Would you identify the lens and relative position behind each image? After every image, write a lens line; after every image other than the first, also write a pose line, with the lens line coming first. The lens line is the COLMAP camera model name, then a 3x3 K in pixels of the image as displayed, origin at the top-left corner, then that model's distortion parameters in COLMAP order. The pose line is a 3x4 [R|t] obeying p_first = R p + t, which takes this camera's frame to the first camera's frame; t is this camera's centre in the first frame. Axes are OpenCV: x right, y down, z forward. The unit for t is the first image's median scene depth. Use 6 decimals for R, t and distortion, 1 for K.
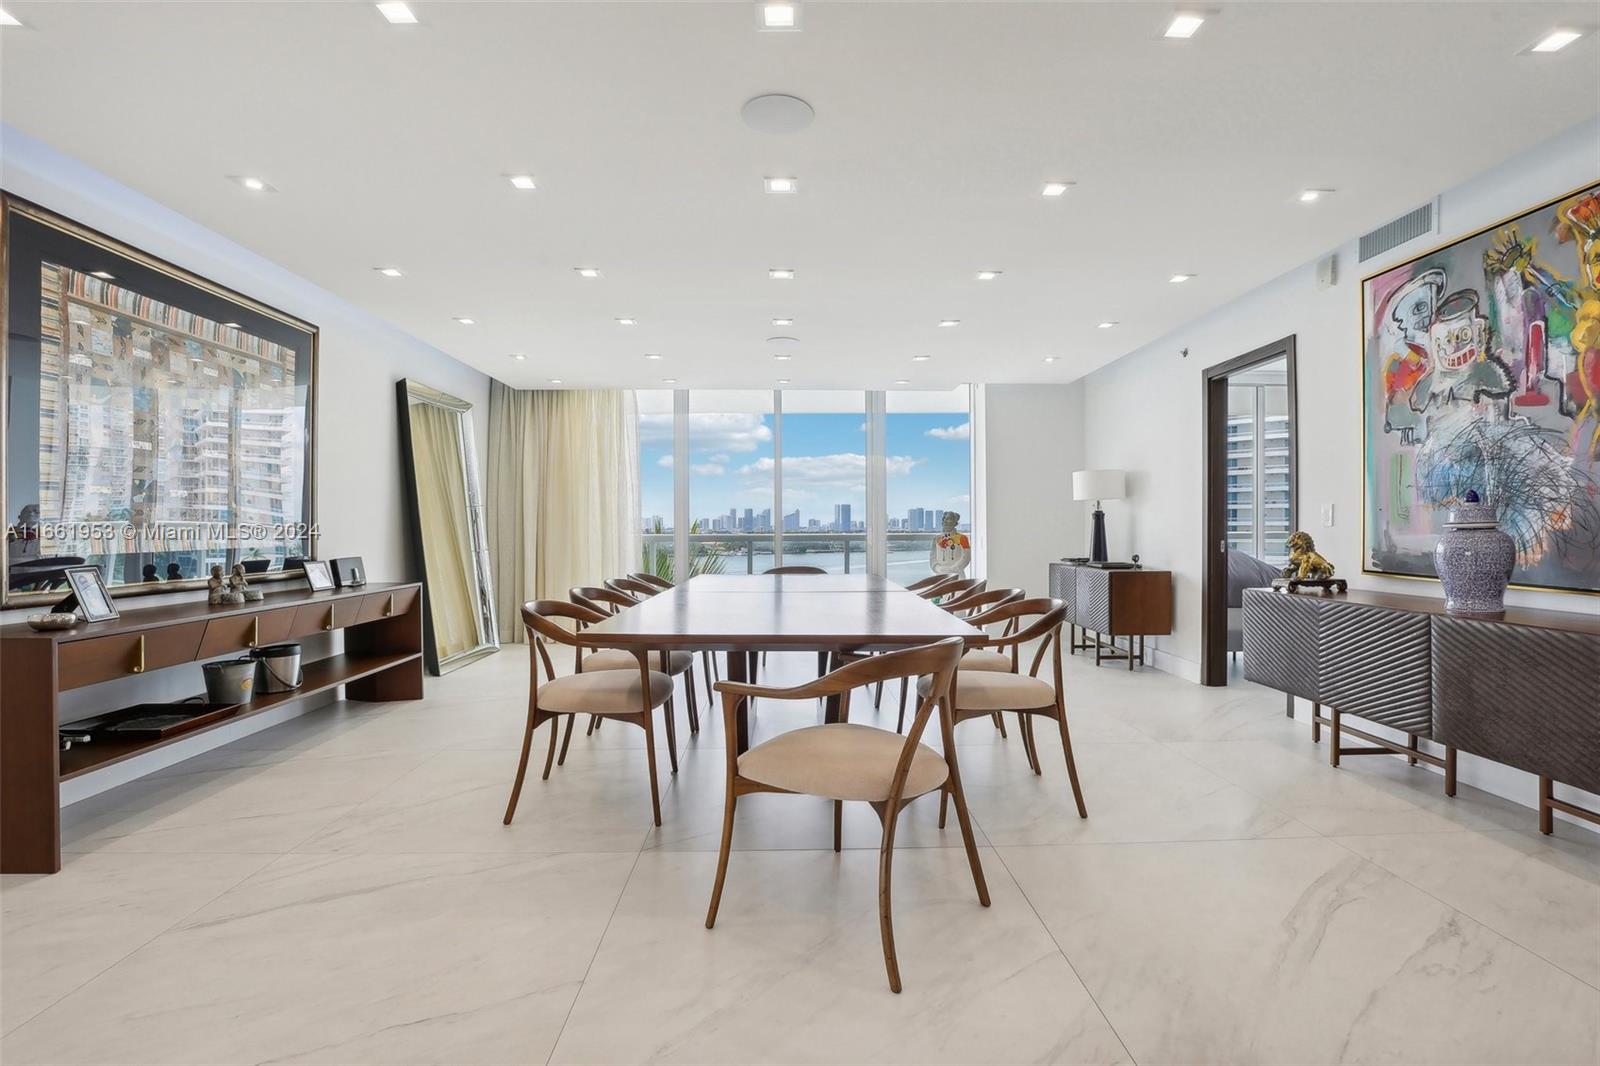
lens RADIAL K [[749.1, 0, 801.6], [0, 749.1, 529.9], [0, 0, 1]] dist [-0.017789, 0.000699]
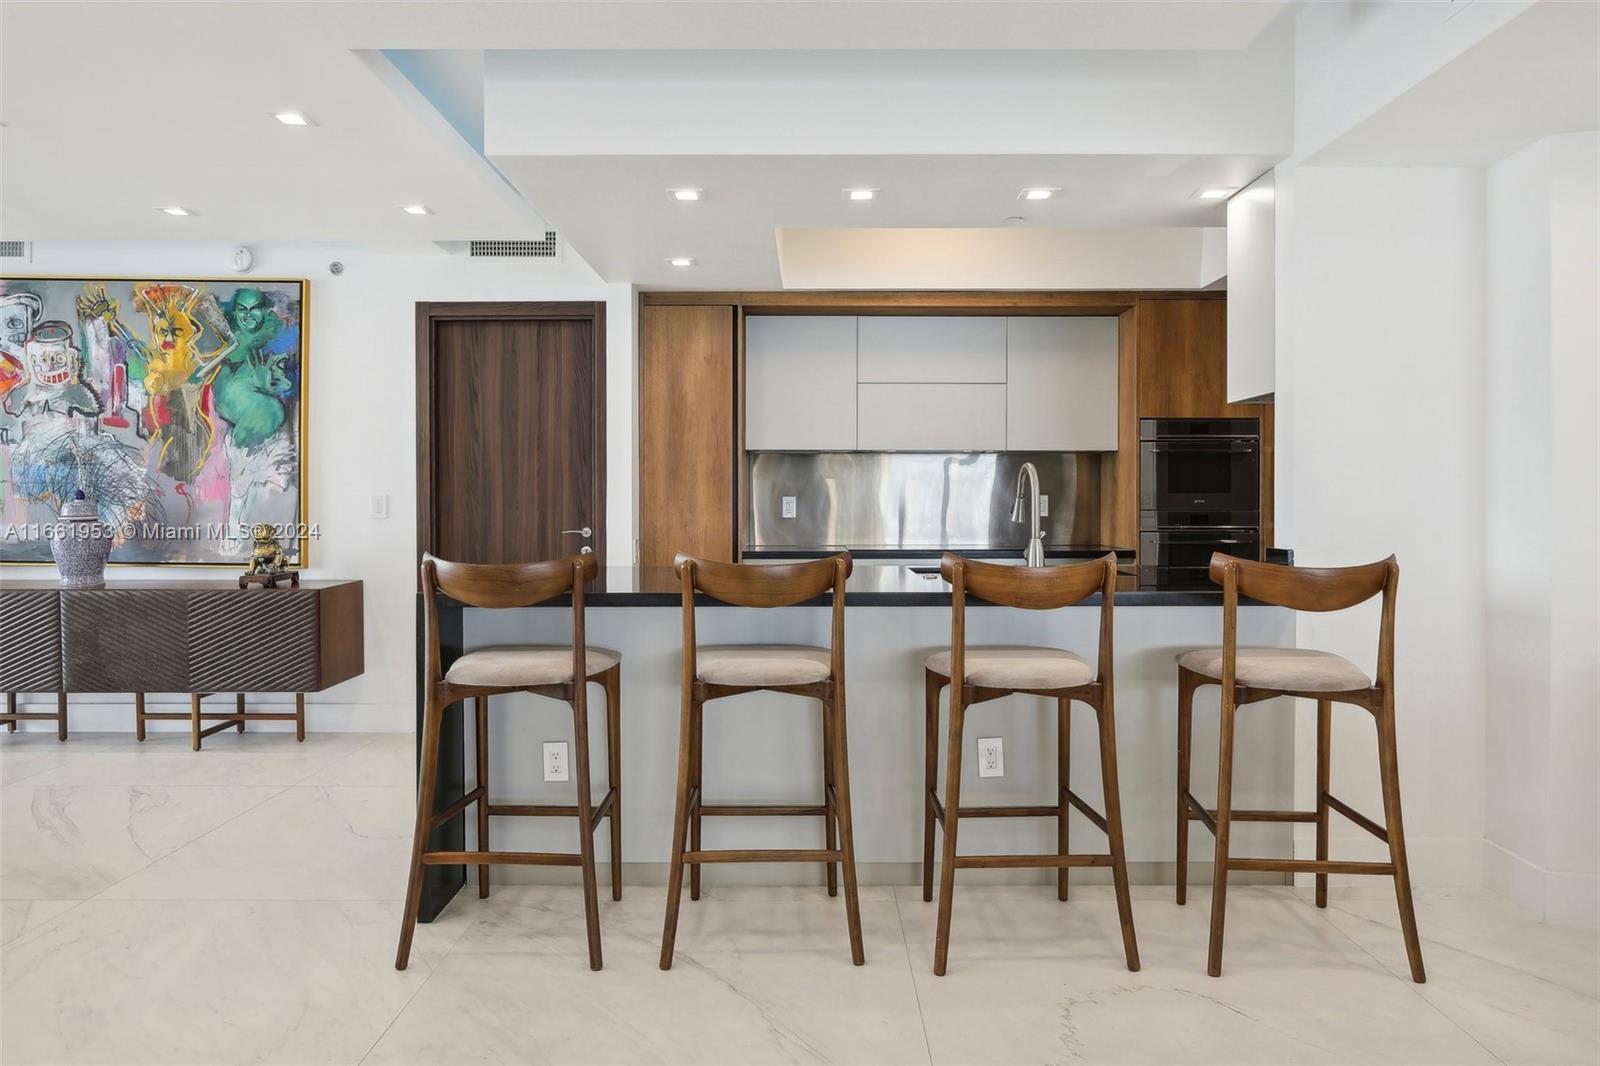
lens RADIAL K [[1011.6, 0, 801.7], [0, 1011.6, 530.0], [0, 0, 1]] dist [0.003996, 0.001428]
pose [[0.037982, -0.020391, 0.999070, -0.757573], [0.002772, 0.999790, 0.020301, -0.016423], [-0.999275, 0.001998, 0.038031, -0.288582]]
